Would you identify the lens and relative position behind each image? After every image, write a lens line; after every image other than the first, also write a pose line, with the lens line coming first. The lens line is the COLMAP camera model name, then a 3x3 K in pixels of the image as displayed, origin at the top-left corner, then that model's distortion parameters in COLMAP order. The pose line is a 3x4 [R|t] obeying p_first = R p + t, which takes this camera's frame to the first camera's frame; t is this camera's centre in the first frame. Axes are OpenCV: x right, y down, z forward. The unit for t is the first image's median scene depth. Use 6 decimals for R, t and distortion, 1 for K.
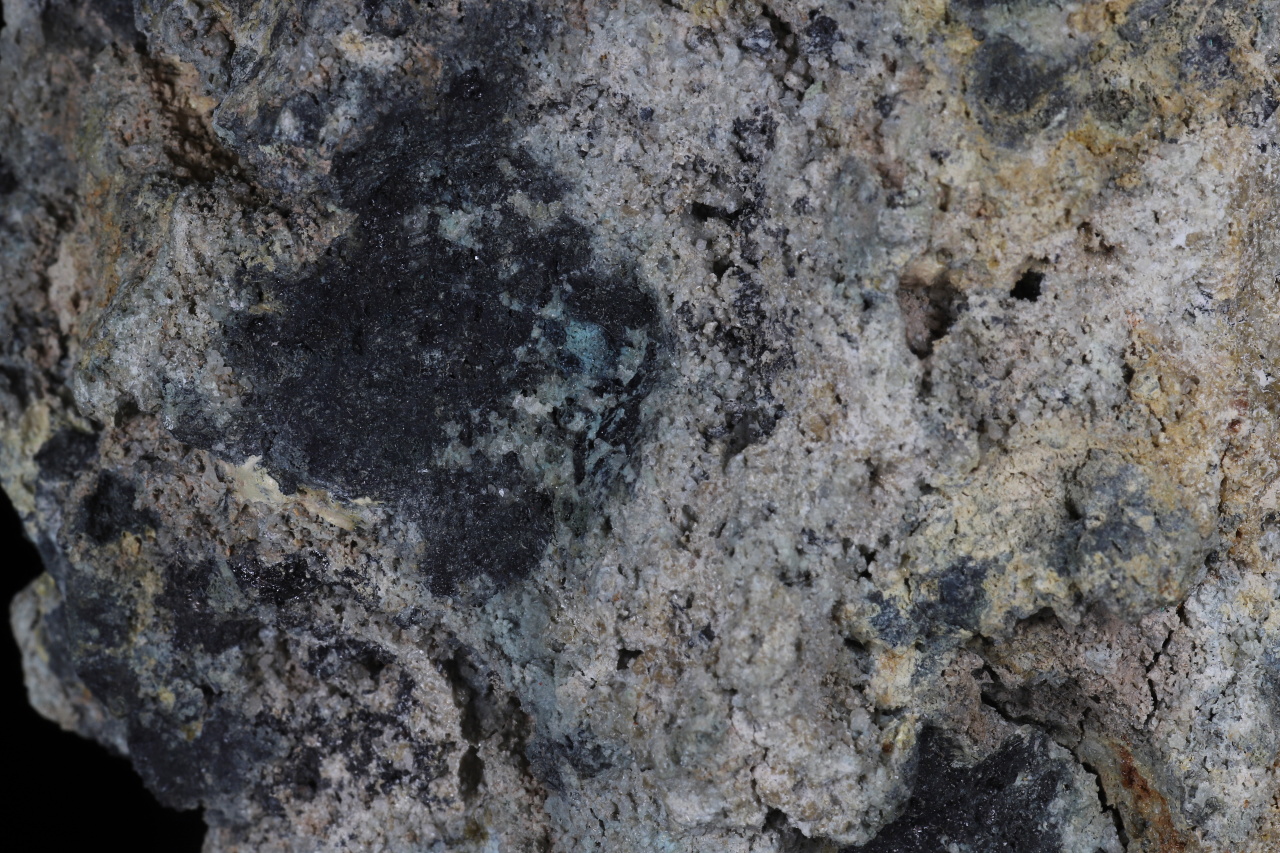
lens RADIAL K [[5350.1, 0, 640.0], [0, 5350.1, 426.5], [0, 0, 1]] dist [0.233519, -6.004187]
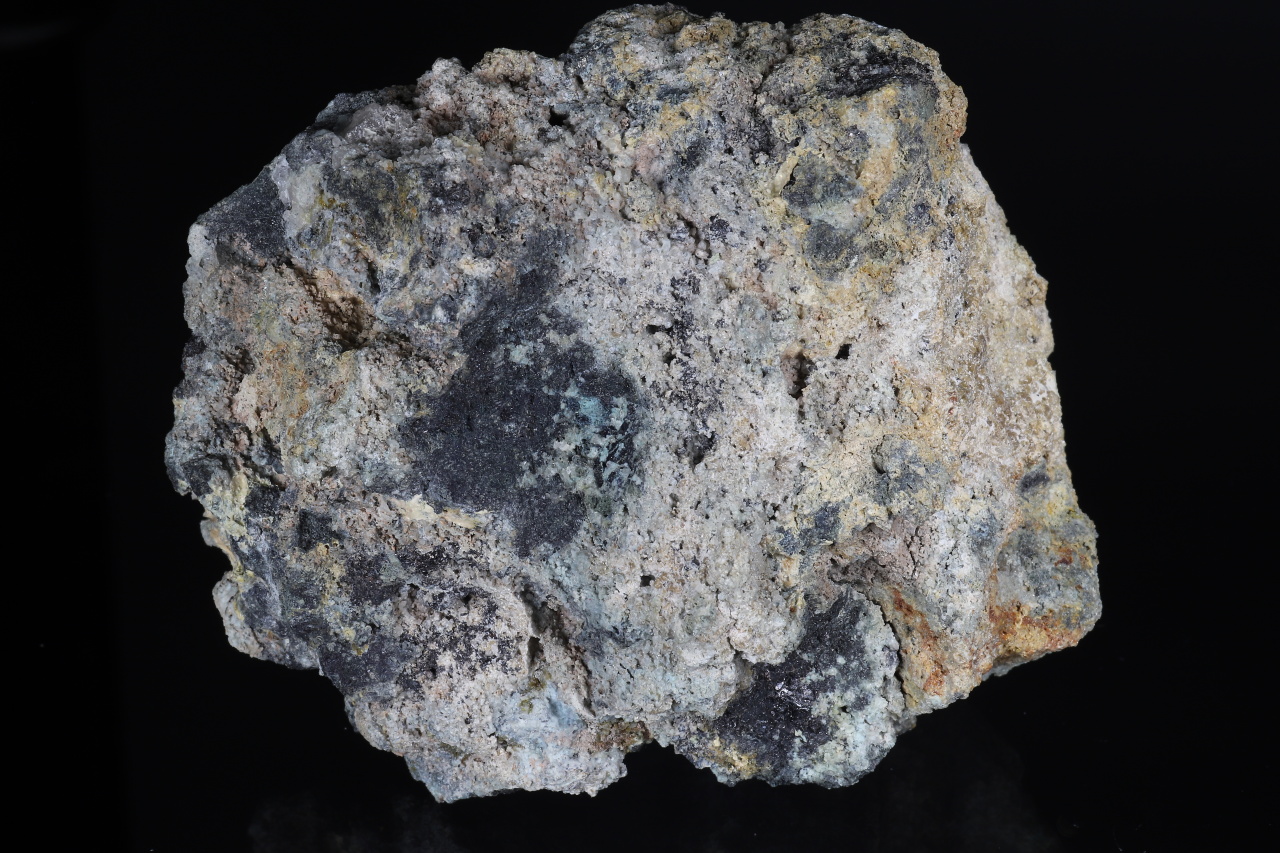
lens RADIAL K [[5350.1, 0, 640.0], [0, 5350.1, 426.5], [0, 0, 1]] dist [0.233519, -6.004187]
pose [[0.959036, -0.129792, 0.251800, -0.451851], [0.113766, 0.990499, 0.077258, -0.147847], [-0.259435, -0.045447, 0.964691, -0.742614]]
